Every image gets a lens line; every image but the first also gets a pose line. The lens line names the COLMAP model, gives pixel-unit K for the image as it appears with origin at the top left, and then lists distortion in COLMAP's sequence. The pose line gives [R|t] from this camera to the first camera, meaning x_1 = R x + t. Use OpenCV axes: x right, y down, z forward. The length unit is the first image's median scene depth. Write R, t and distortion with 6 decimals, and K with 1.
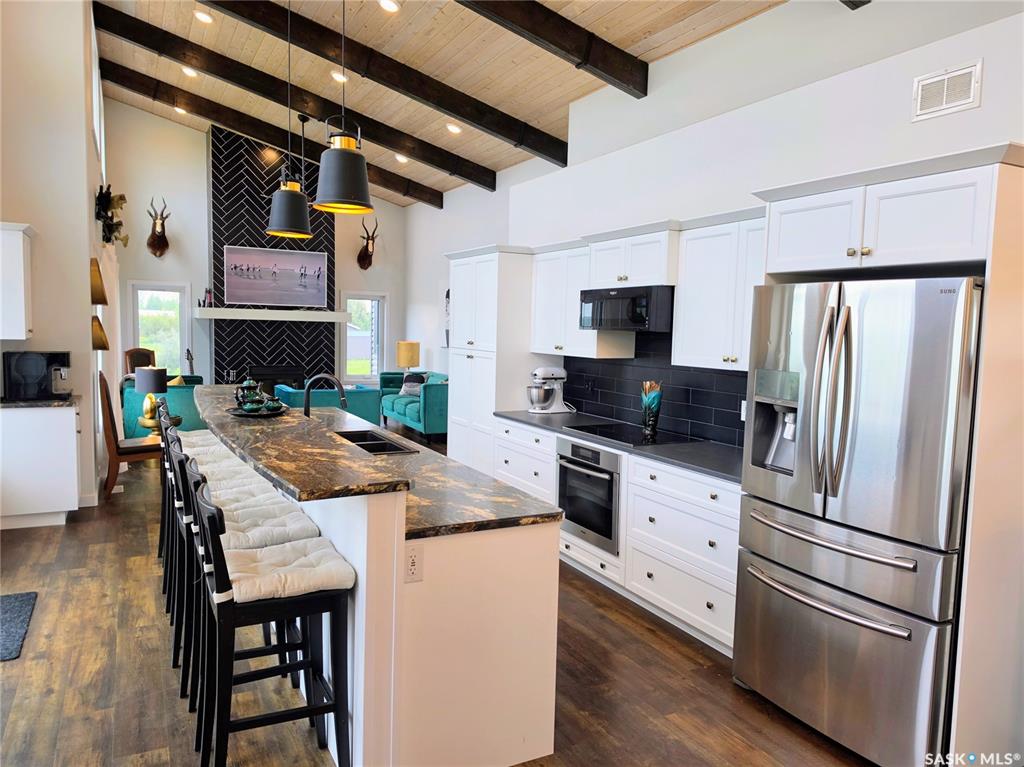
lens RADIAL K [[710.9, 0, 548.0], [0, 710.9, 386.6], [0, 0, 1]] dist [0.045280, -0.044736]
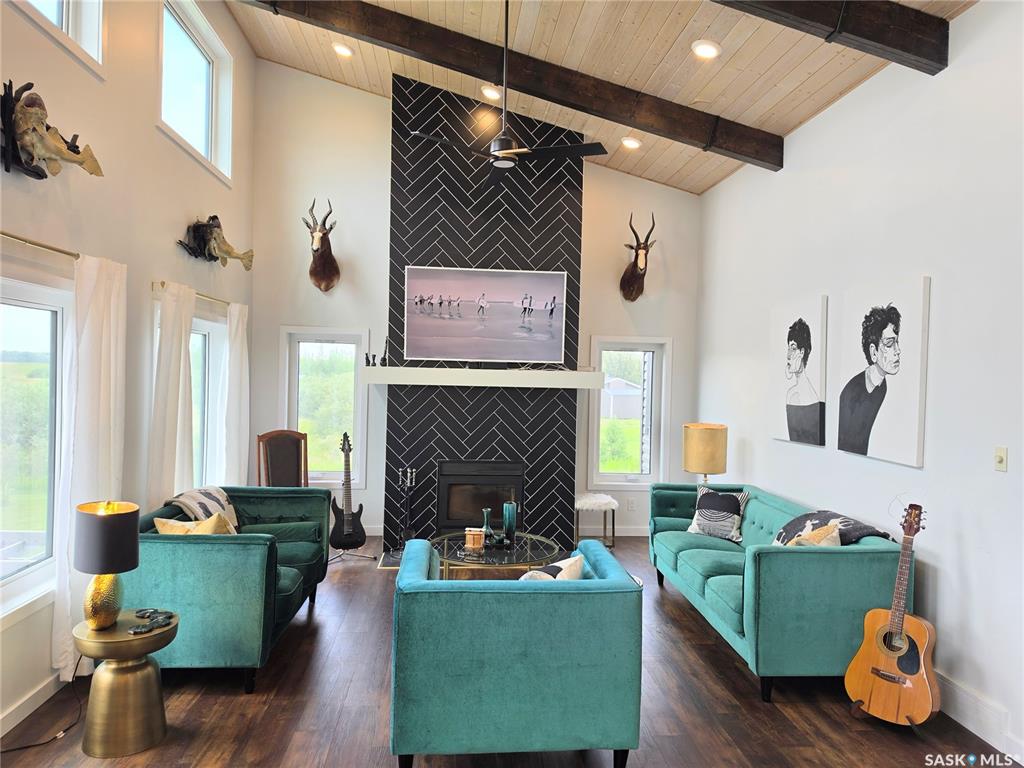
lens RADIAL K [[680.6, 0, 508.9], [0, 680.6, 383.8], [0, 0, 1]] dist [0.095702, -0.003332]
pose [[0.900747, 0.000167, -0.434344, -0.109484], [-0.037219, 0.996351, -0.076802, -0.050995], [0.432746, 0.085346, 0.897467, 0.489670]]
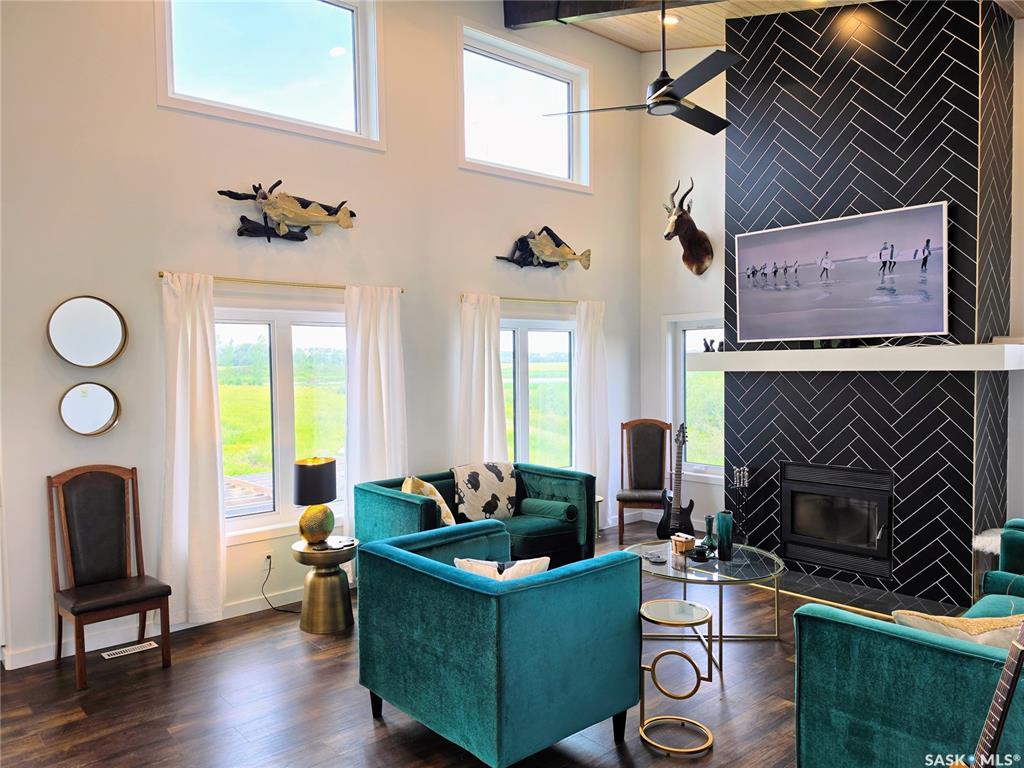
lens RADIAL K [[710.9, 0, 529.5], [0, 710.9, 401.7], [0, 0, 1]] dist [0.045280, -0.044736]
pose [[0.190427, 0.021960, -0.981456, 0.044454], [-0.065640, 0.997797, 0.009589, -0.063558], [0.979504, 0.062597, 0.191449, 0.711168]]
